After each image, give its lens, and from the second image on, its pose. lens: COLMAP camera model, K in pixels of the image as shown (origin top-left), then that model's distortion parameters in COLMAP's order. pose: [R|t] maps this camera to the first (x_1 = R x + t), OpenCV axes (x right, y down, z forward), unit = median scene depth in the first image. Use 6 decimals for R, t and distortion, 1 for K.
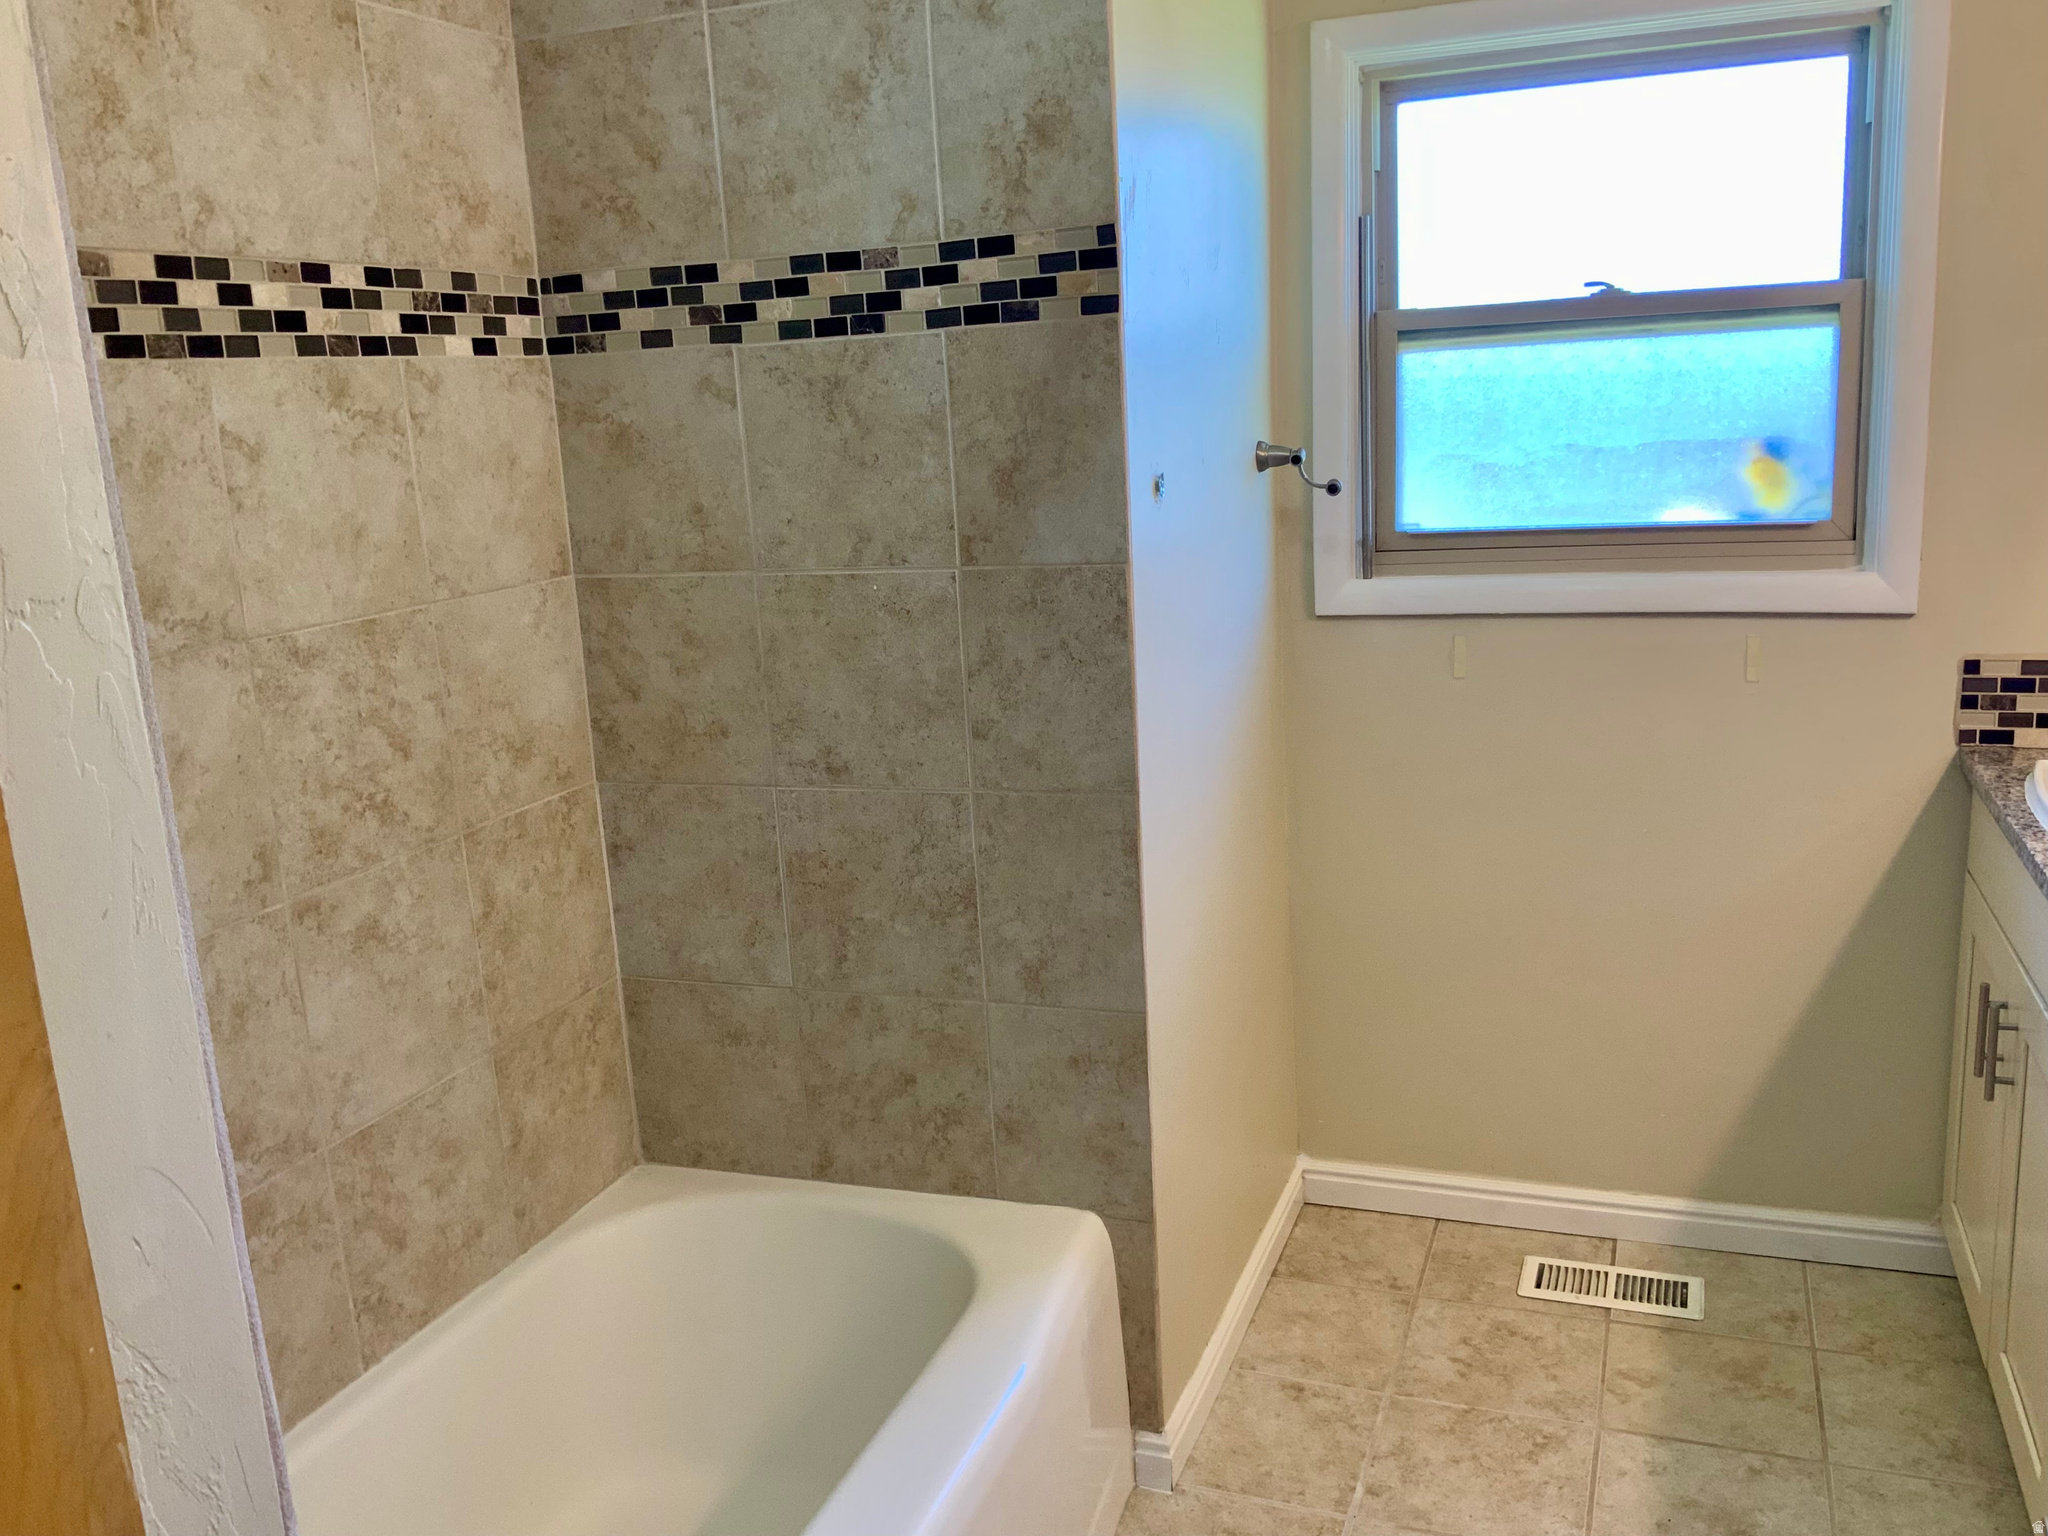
lens RADIAL K [[1738.5, 0, 1028.8], [0, 1738.5, 765.2], [0, 0, 1]] dist [0.145321, -0.278734]
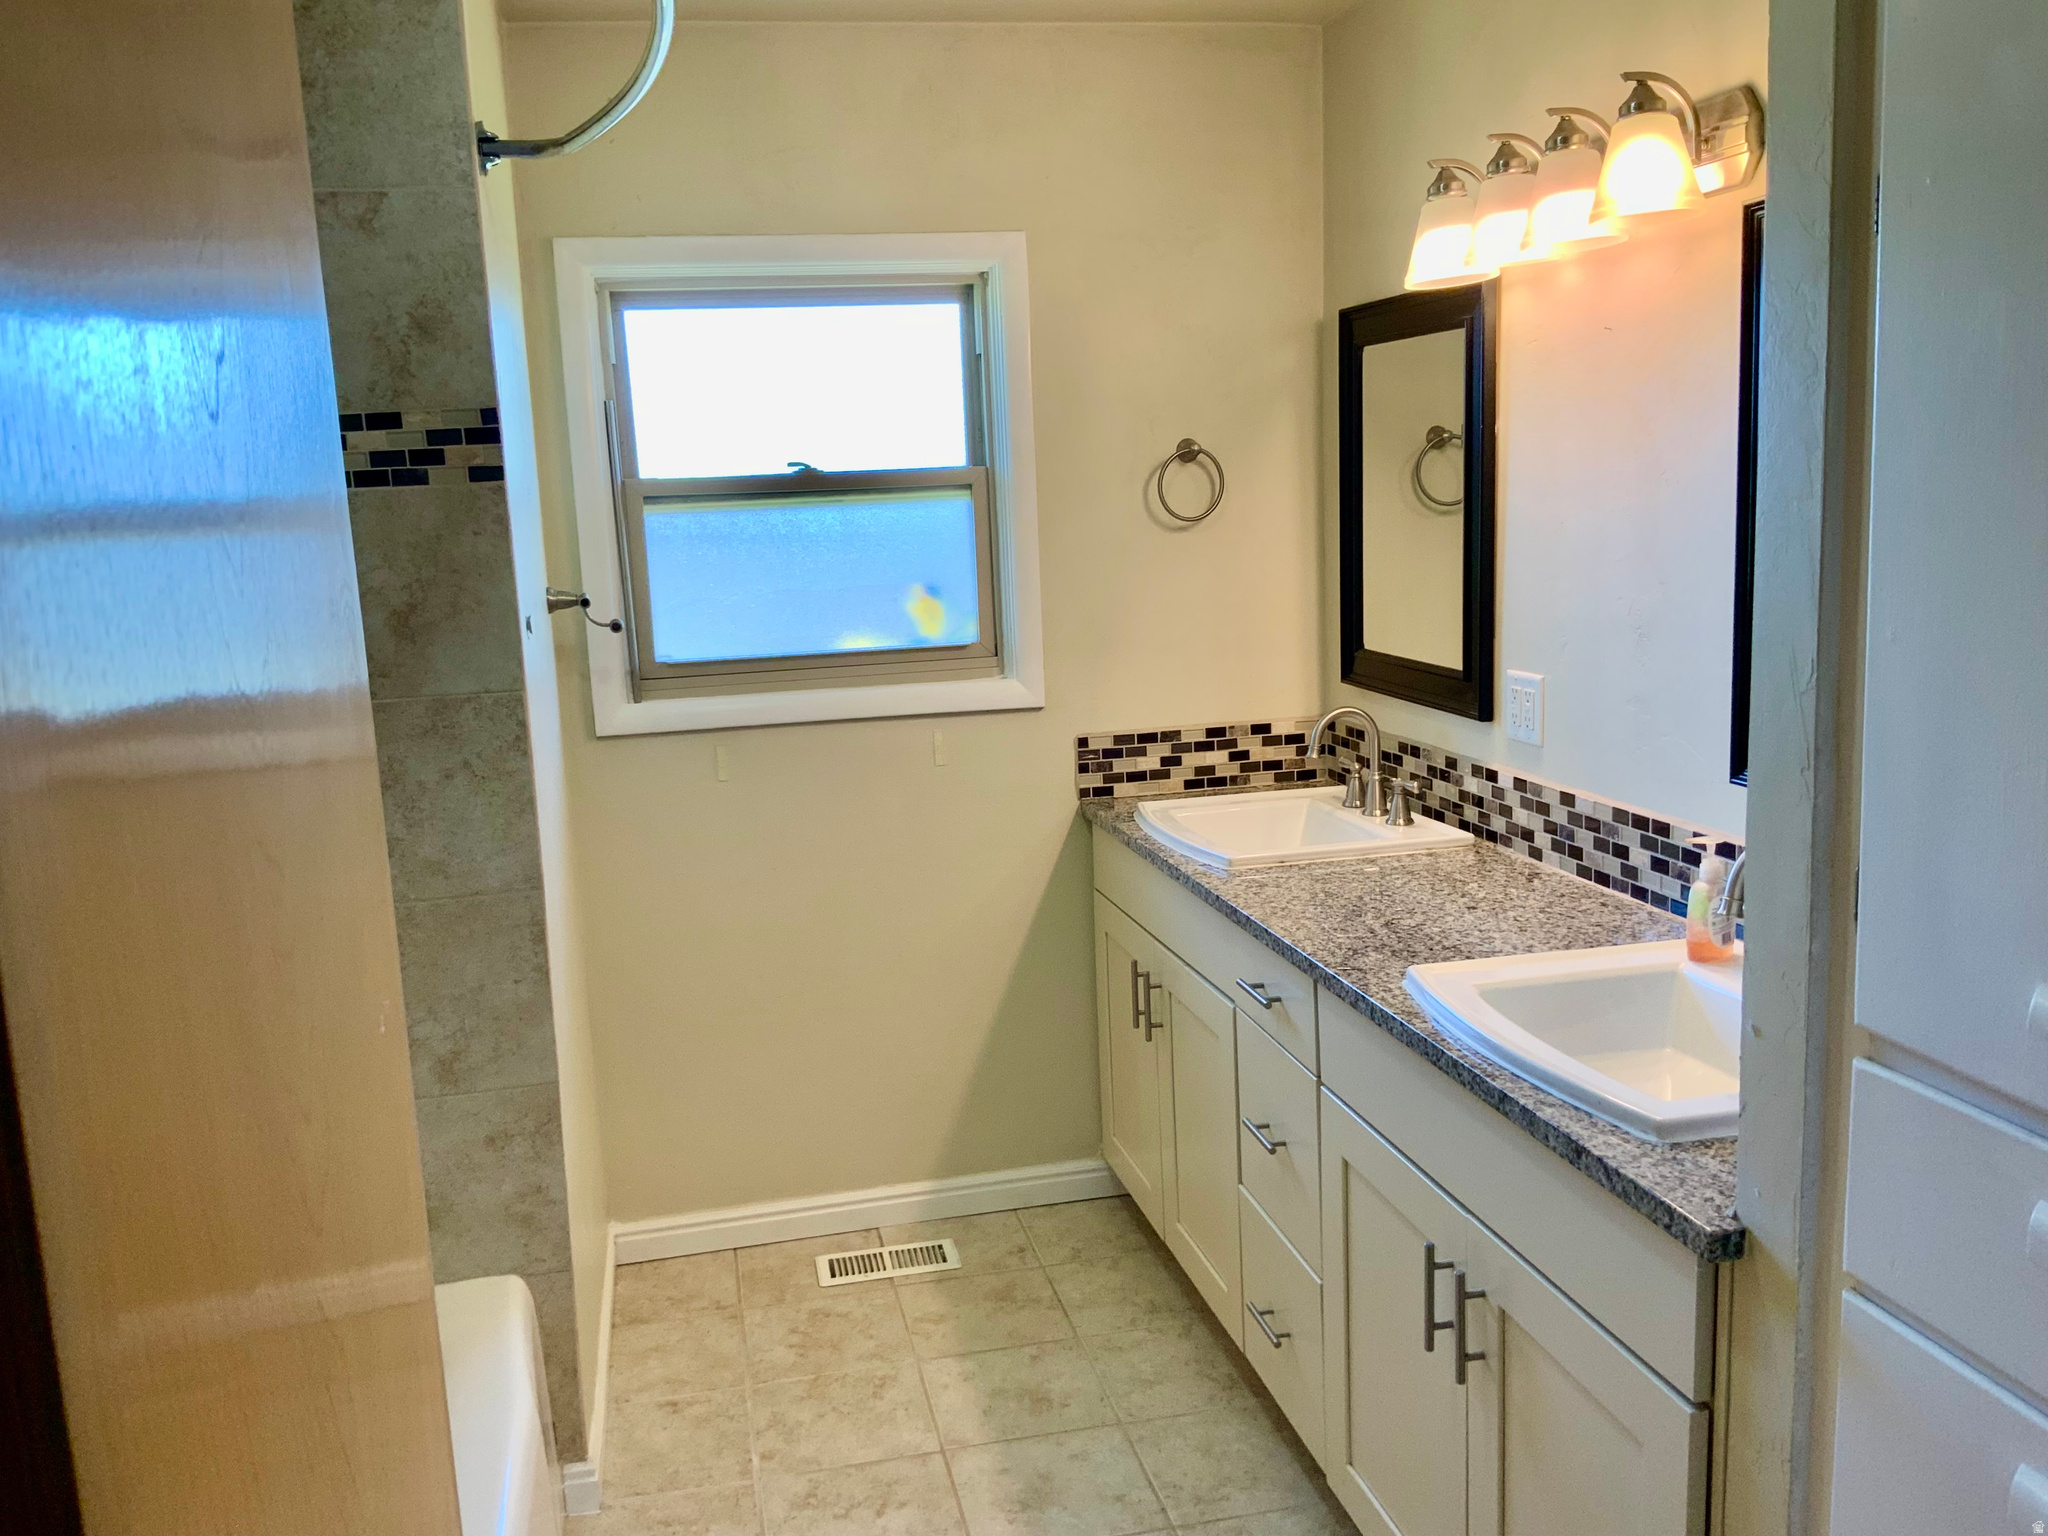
lens RADIAL K [[1738.5, 0, 1028.8], [0, 1738.5, 765.2], [0, 0, 1]] dist [0.145321, -0.278734]
pose [[0.843937, -0.070926, 0.531734, -0.233155], [0.114632, 0.992169, -0.049597, 0.025016], [-0.524052, 0.102811, 0.845458, -0.133541]]
